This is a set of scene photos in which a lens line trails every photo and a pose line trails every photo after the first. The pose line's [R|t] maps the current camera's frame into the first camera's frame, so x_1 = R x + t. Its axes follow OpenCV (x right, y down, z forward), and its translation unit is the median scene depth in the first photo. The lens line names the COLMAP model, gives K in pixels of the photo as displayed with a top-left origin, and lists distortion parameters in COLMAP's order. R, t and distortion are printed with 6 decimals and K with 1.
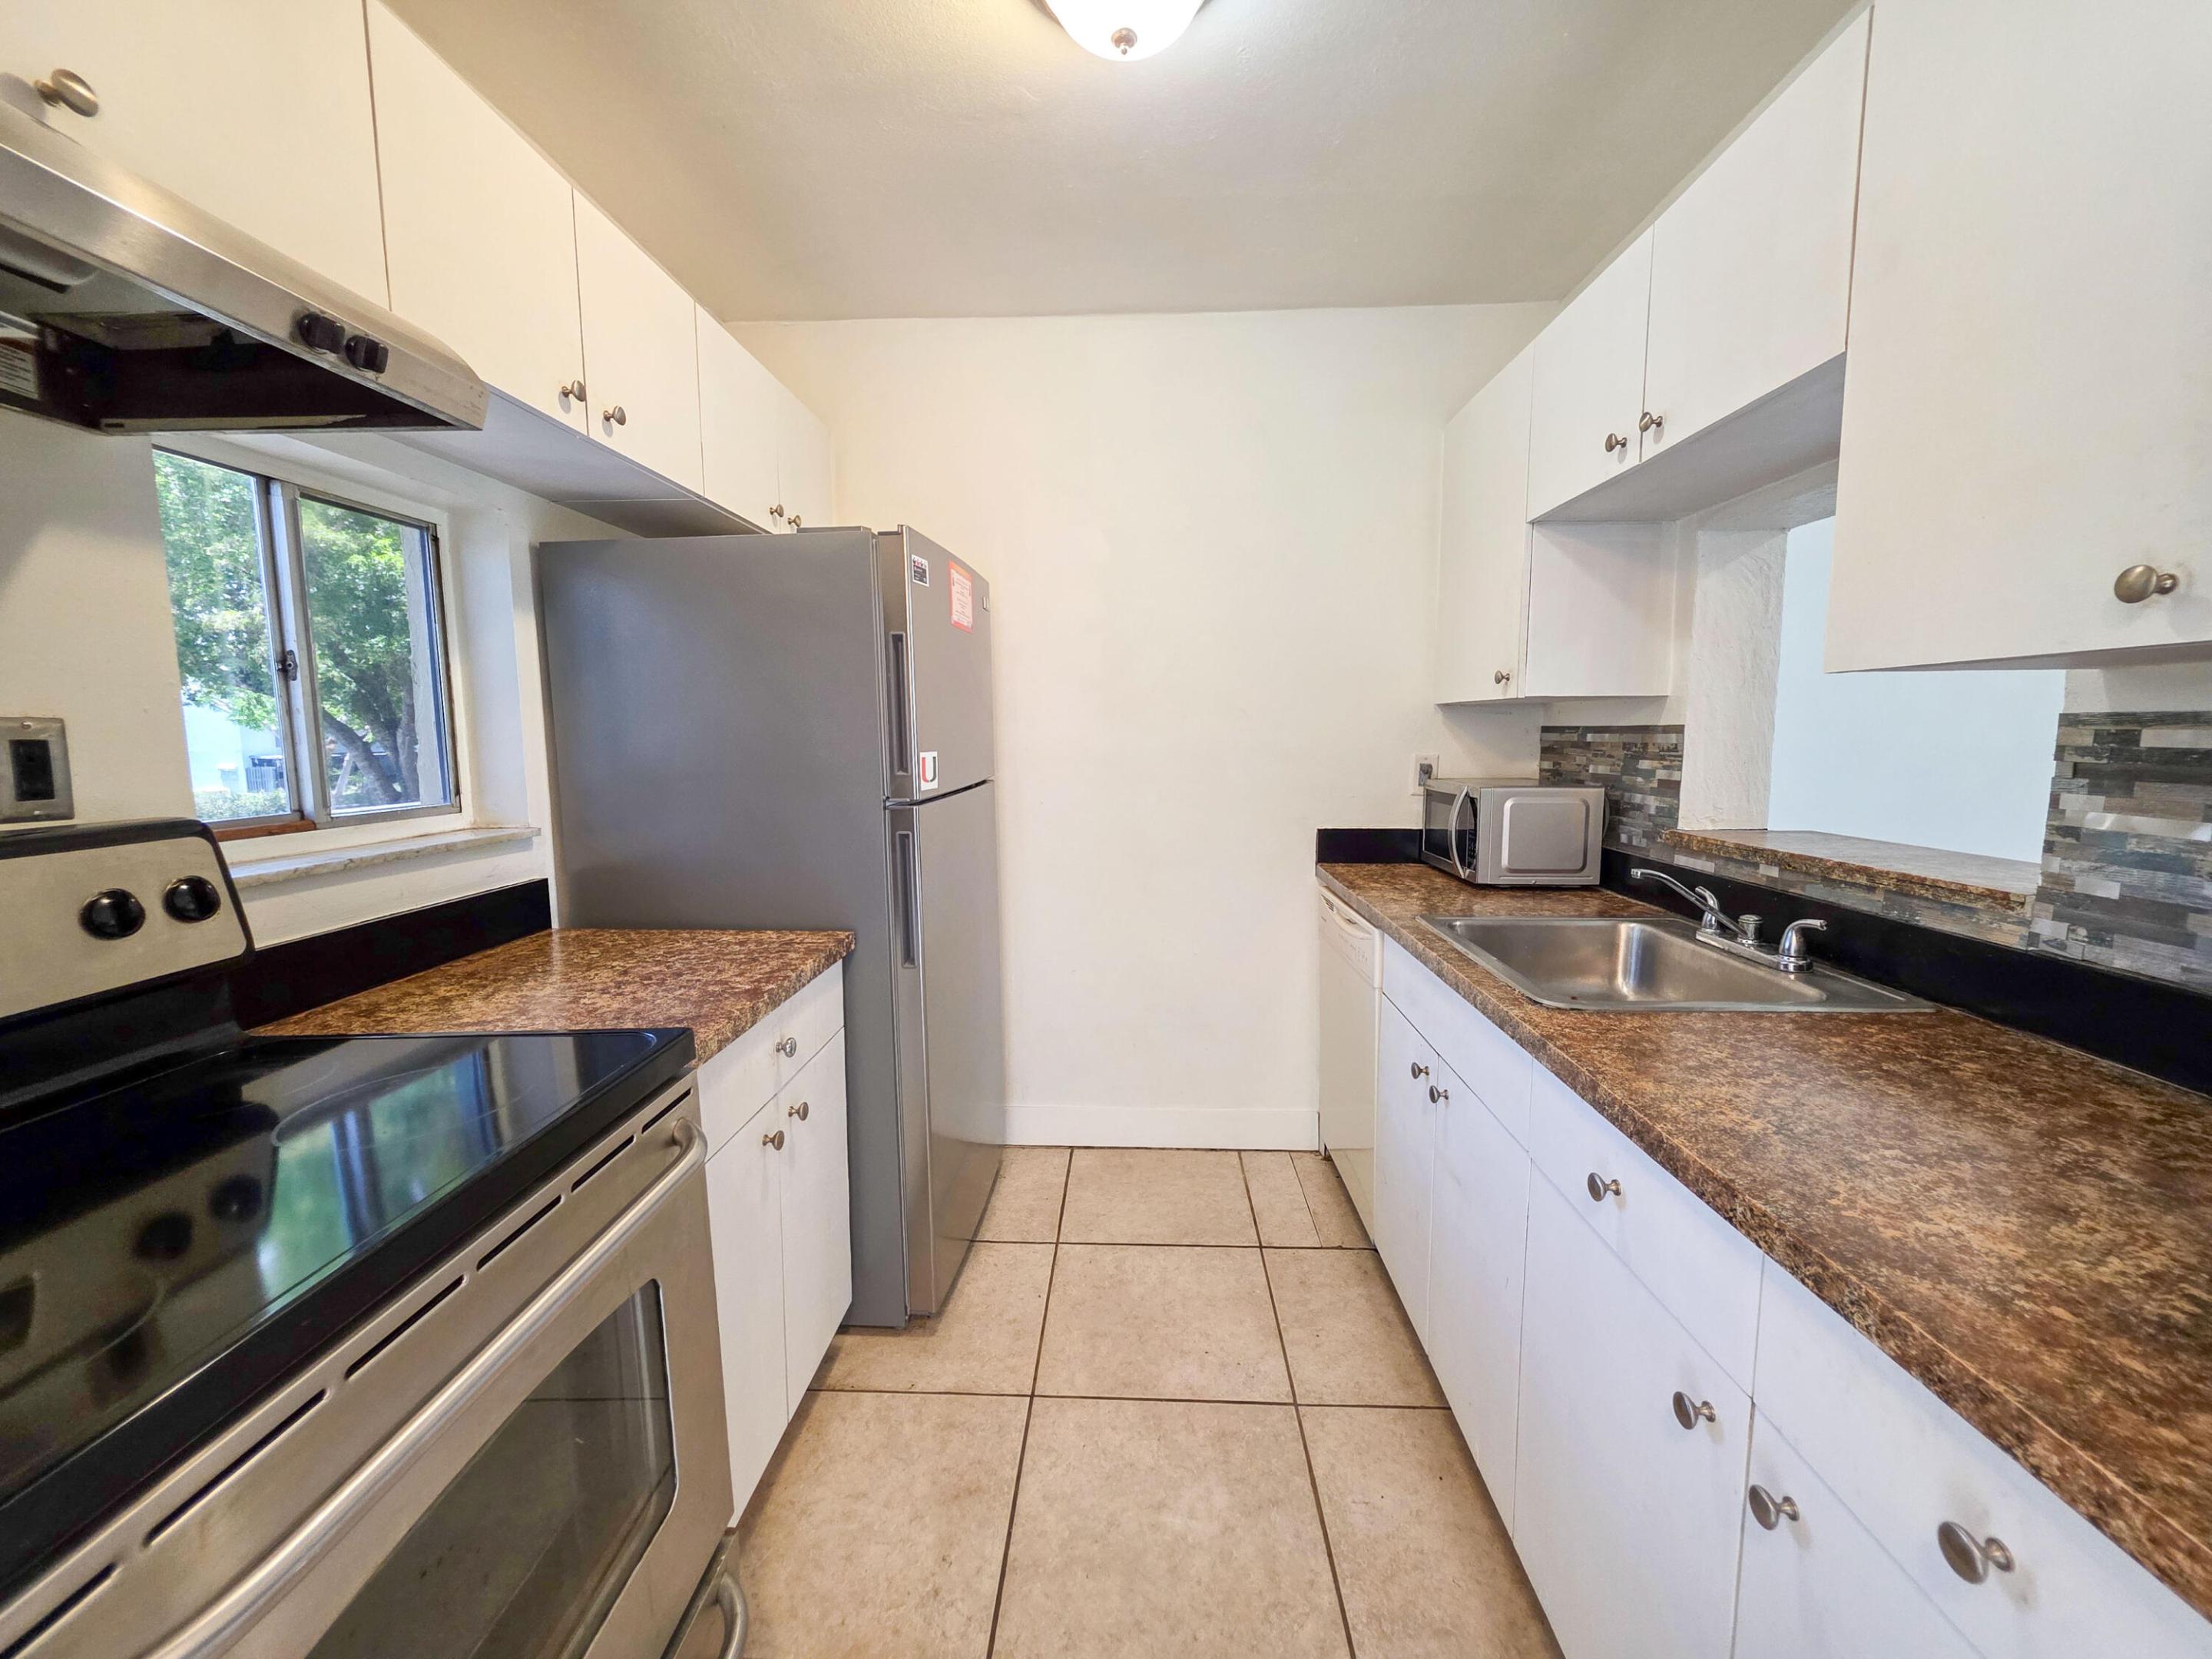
lens RADIAL K [[884.1, 0, 1102.4], [0, 884.1, 830.4], [0, 0, 1]] dist [0.004337, -0.000424]
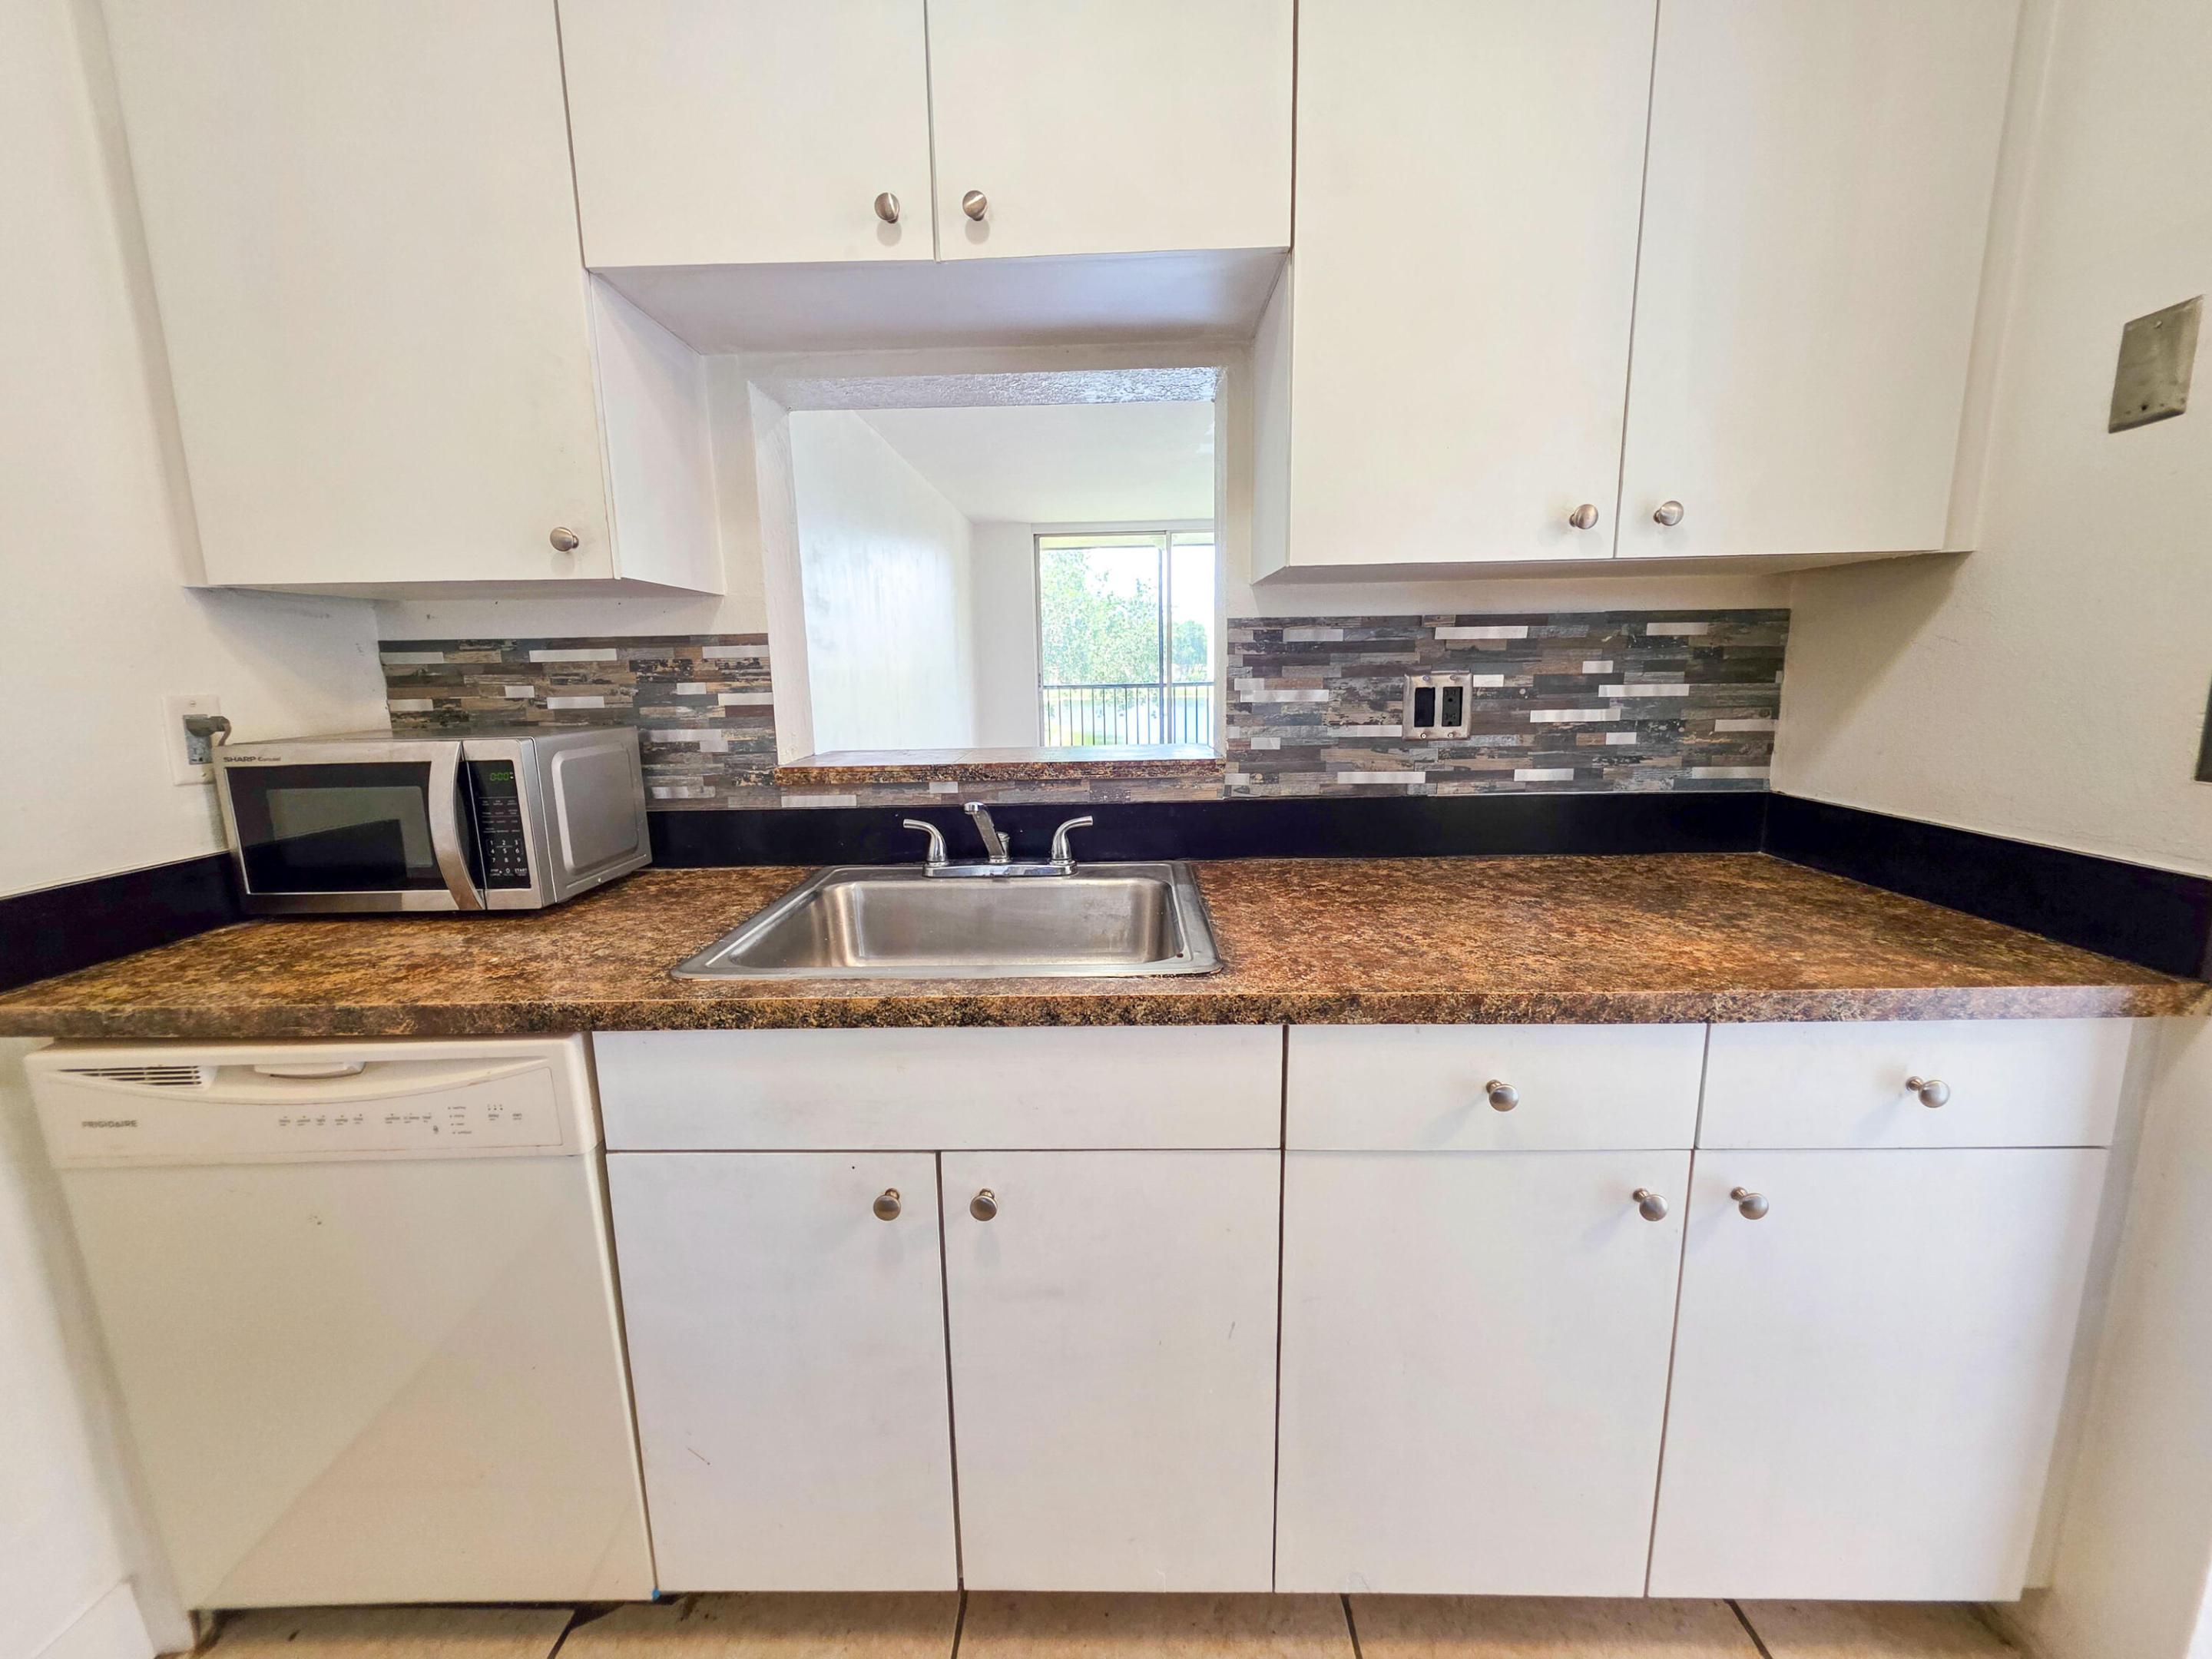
lens RADIAL K [[884.1, 0, 1101.7], [0, 884.1, 823.7], [0, 0, 1]] dist [0.004337, -0.000424]
pose [[-0.022331, -0.175411, 0.984242, -0.260362], [0.131494, 0.975420, 0.176822, -0.087096], [-0.991065, 0.133370, 0.001283, 1.174574]]
